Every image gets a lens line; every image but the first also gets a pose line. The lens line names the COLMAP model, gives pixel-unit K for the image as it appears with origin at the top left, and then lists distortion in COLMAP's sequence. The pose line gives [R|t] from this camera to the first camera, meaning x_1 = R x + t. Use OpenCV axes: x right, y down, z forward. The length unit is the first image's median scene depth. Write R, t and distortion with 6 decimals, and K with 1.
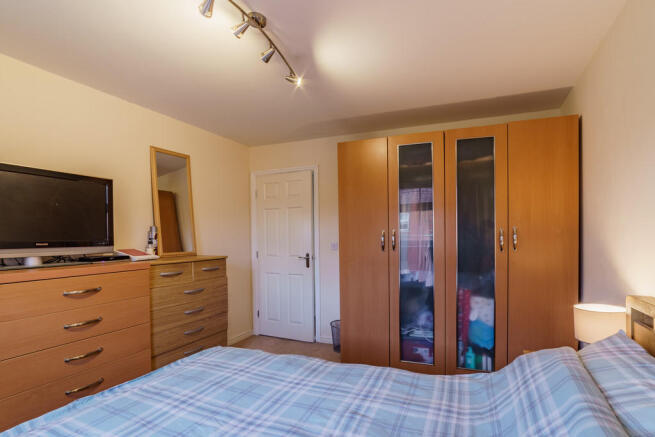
lens RADIAL K [[308.1, 0, 329.1], [0, 308.1, 244.9], [0, 0, 1]] dist [-0.051518, 0.000097]
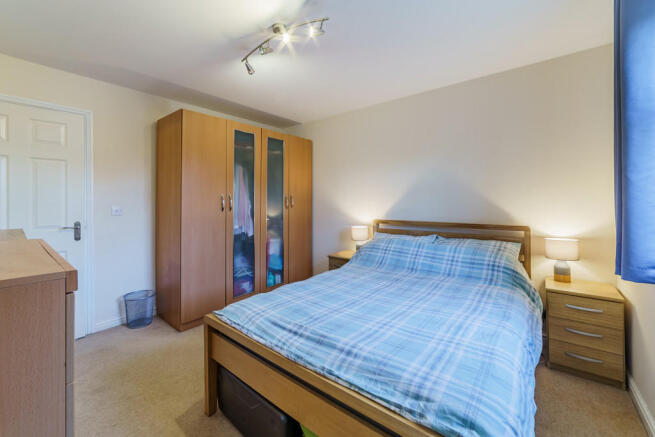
lens RADIAL K [[294.5, 0, 329.0], [0, 294.5, 198.4], [0, 0, 1]] dist [-0.000355, -0.000015]
pose [[0.287882, 0.007623, 0.957636, -0.933708], [0.025524, 0.999552, -0.015630, -0.004757], [-0.957326, 0.028942, 0.287559, 0.292232]]
